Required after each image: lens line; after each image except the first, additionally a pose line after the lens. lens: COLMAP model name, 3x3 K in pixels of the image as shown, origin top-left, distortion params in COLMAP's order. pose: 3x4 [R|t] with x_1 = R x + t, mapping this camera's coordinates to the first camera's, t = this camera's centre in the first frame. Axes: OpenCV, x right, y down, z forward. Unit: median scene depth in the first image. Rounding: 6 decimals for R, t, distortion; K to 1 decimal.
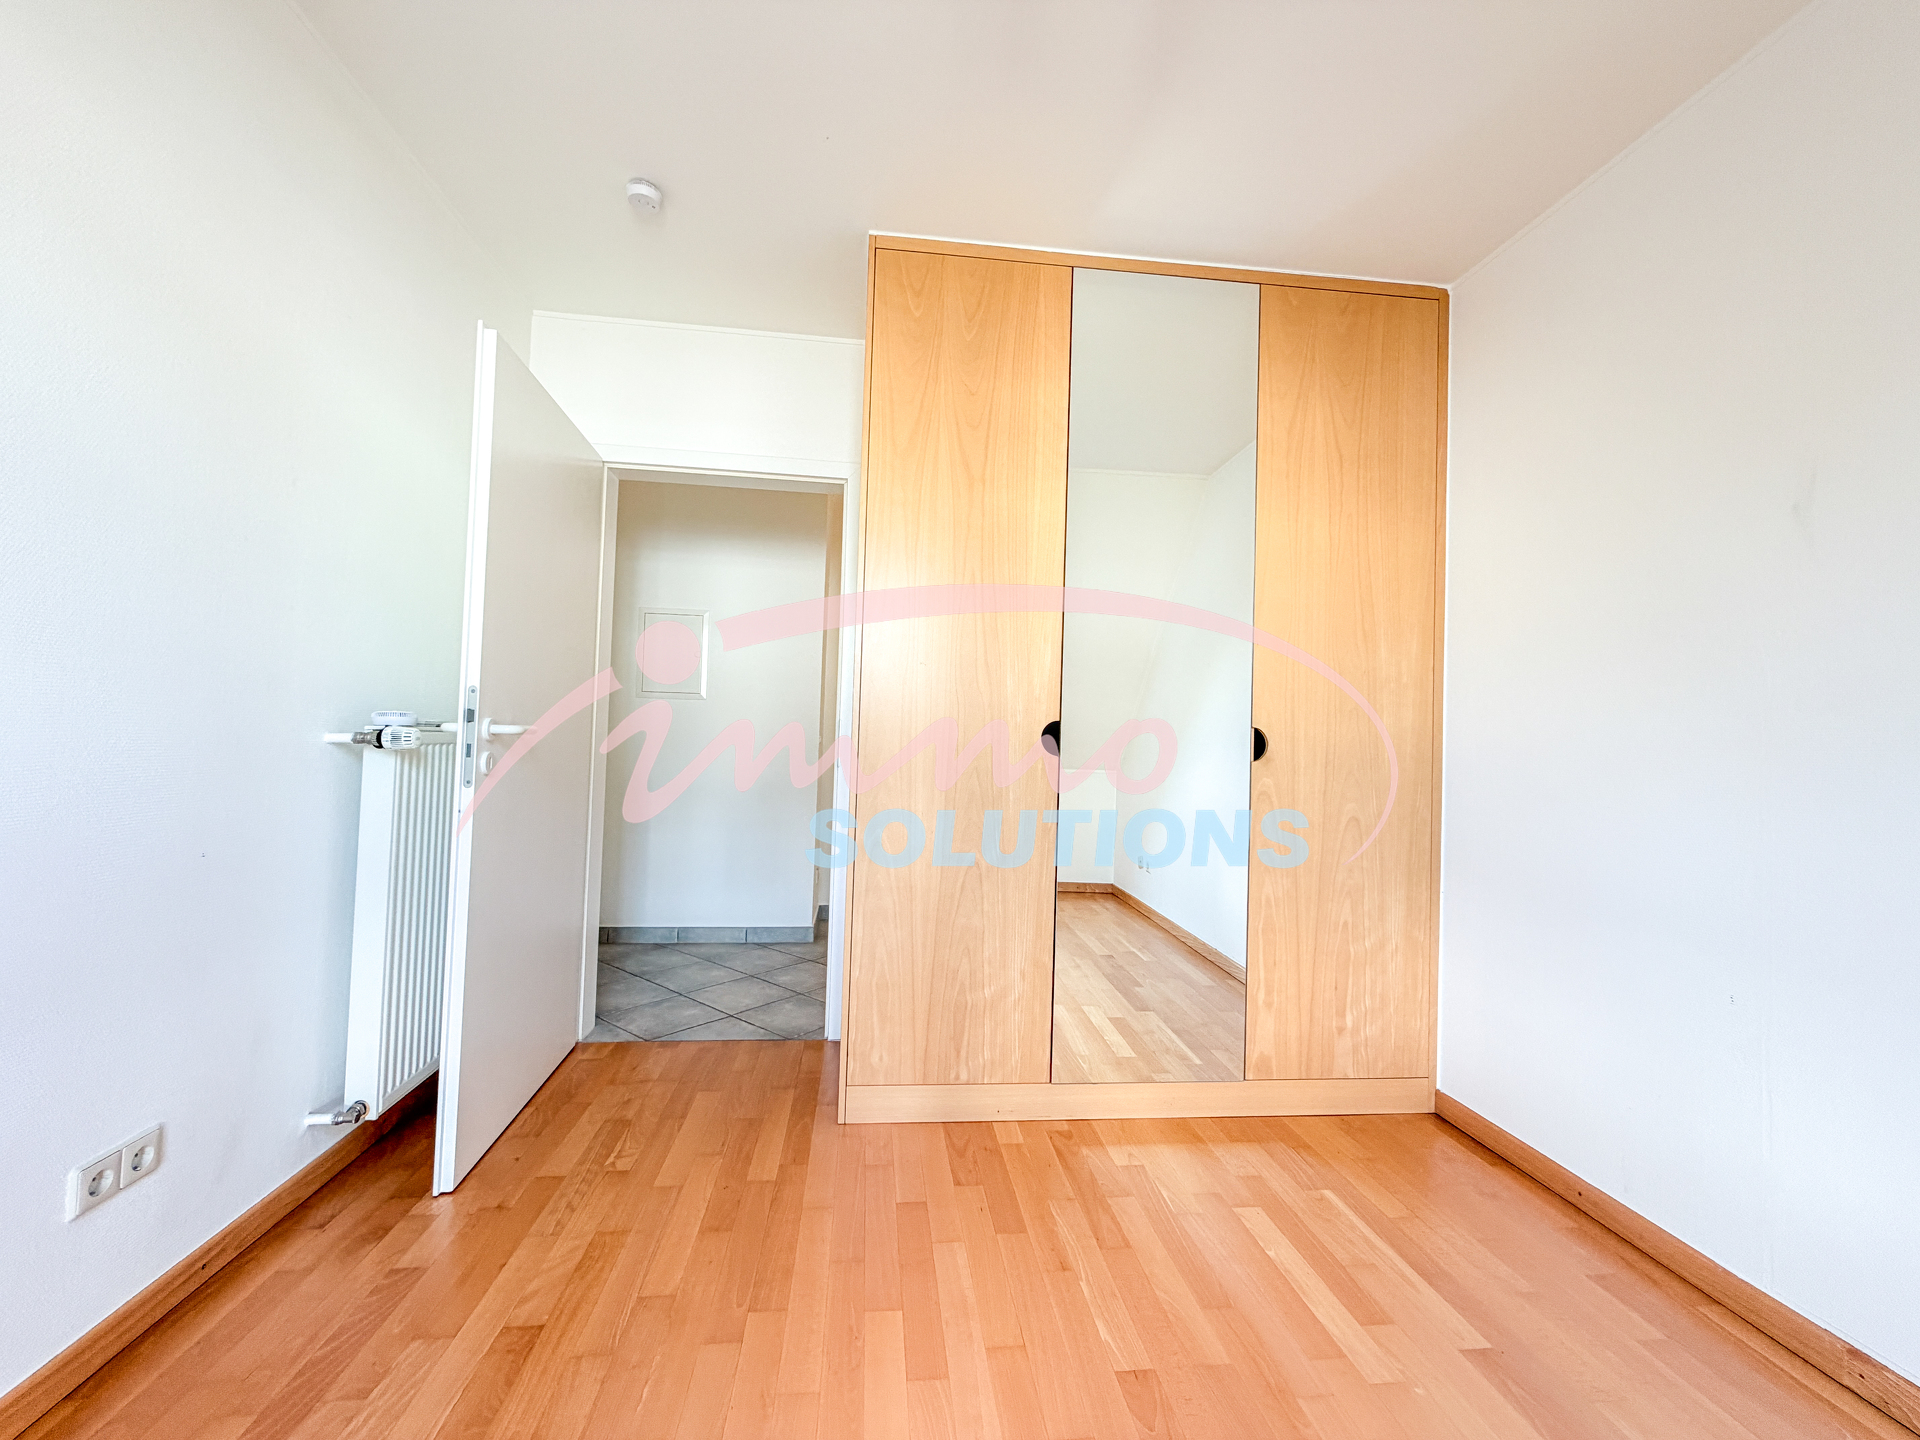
lens RADIAL K [[767.9, 0, 953.5], [0, 767.9, 720.7], [0, 0, 1]] dist [0.000163, 0.000173]
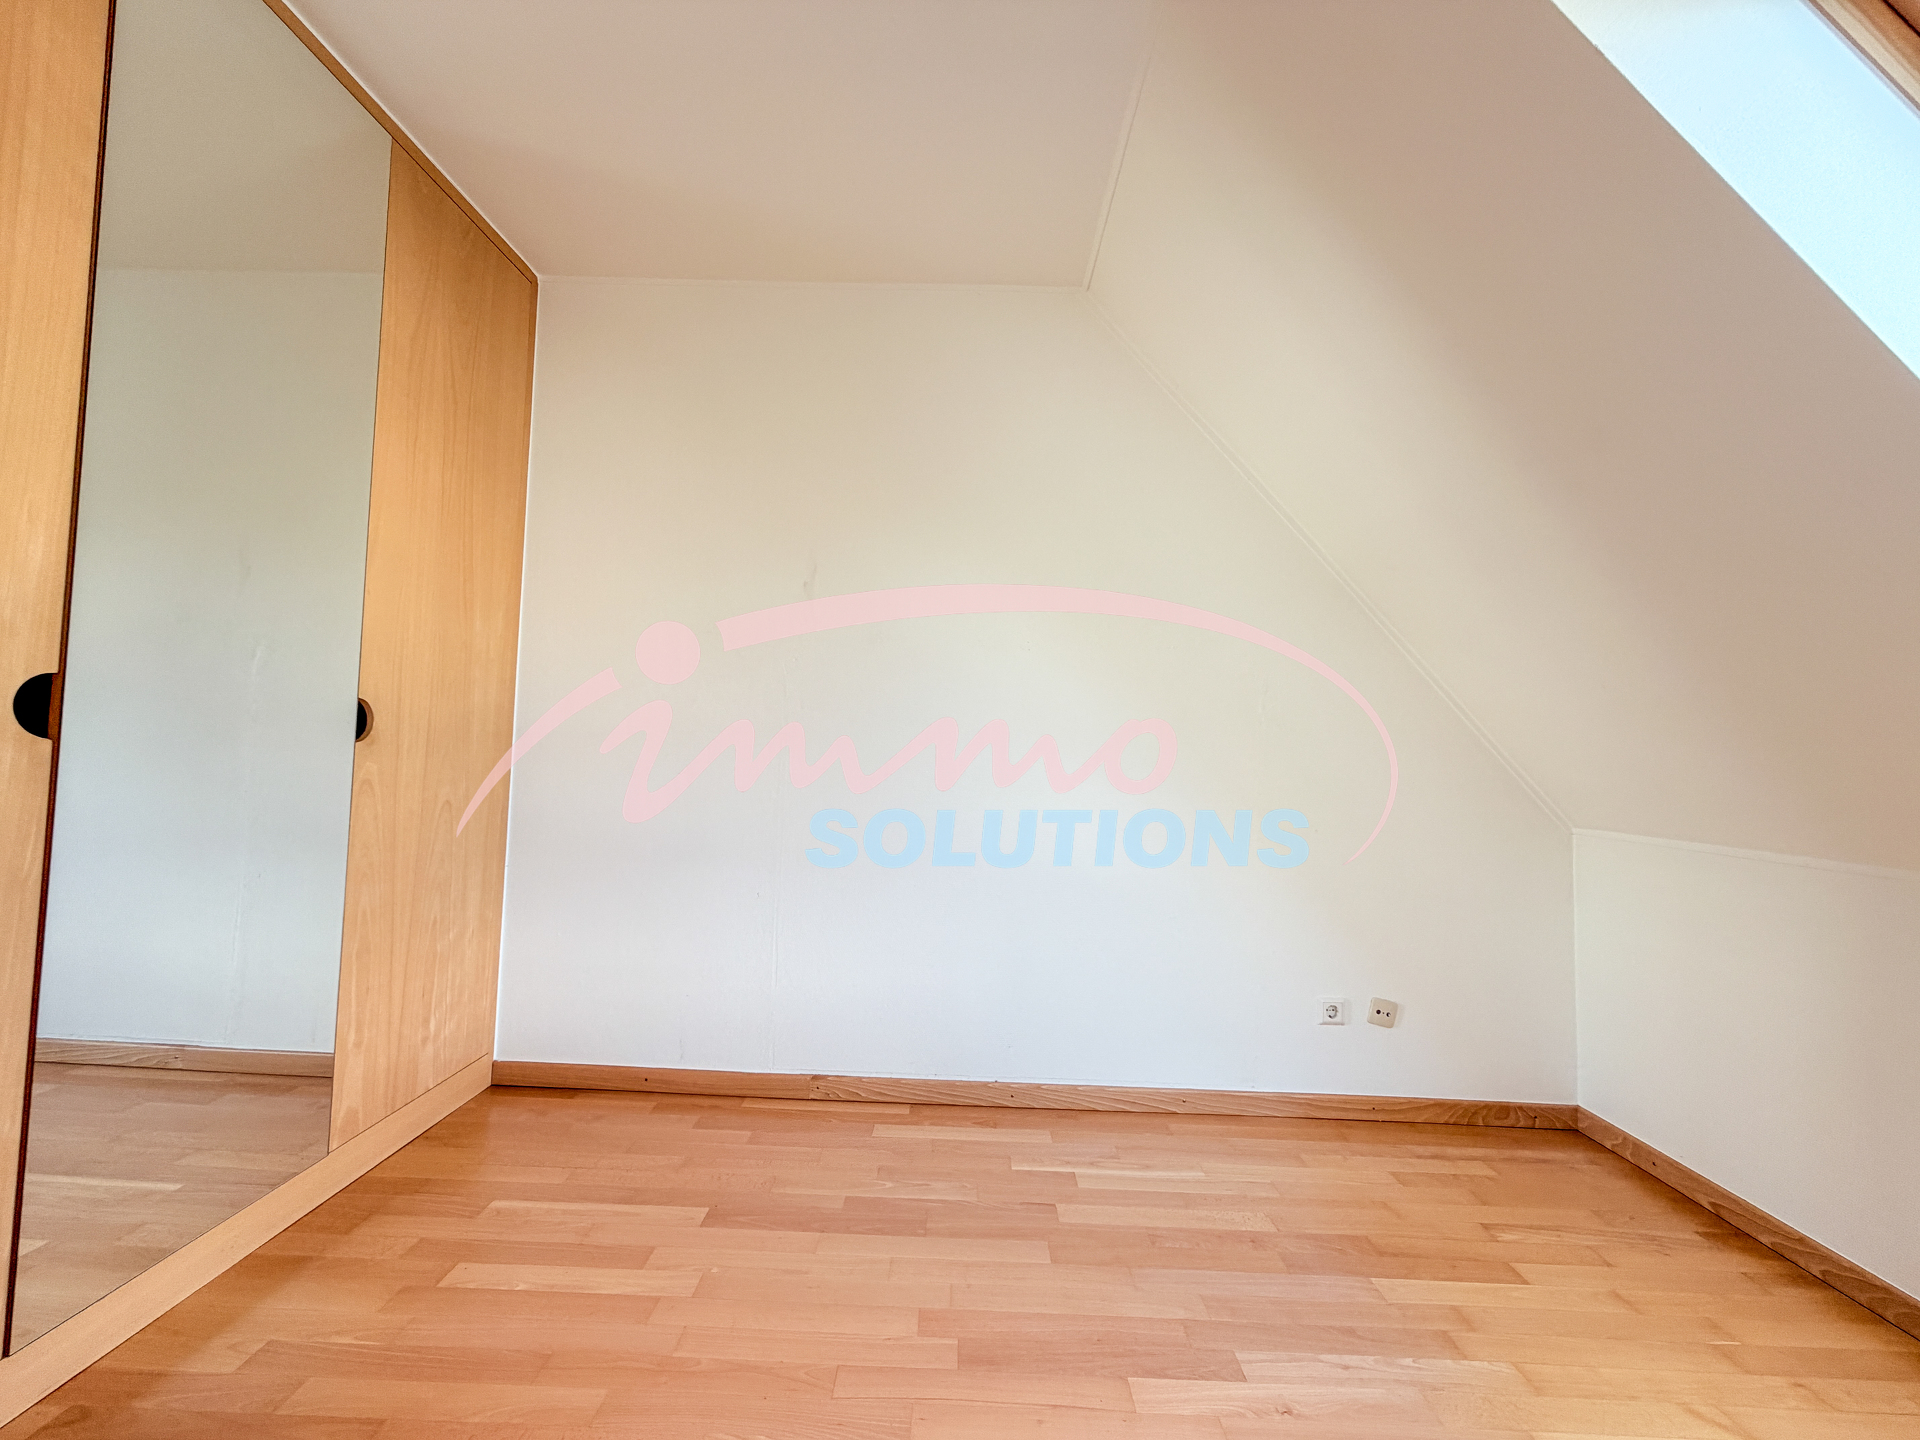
lens RADIAL K [[767.9, 0, 953.5], [0, 767.9, 720.7], [0, 0, 1]] dist [0.000163, 0.000173]
pose [[0.119283, 0.009288, 0.992817, -0.315791], [-0.059885, 0.998203, -0.002144, -0.003831], [-0.991053, -0.059199, 0.119625, 0.306677]]
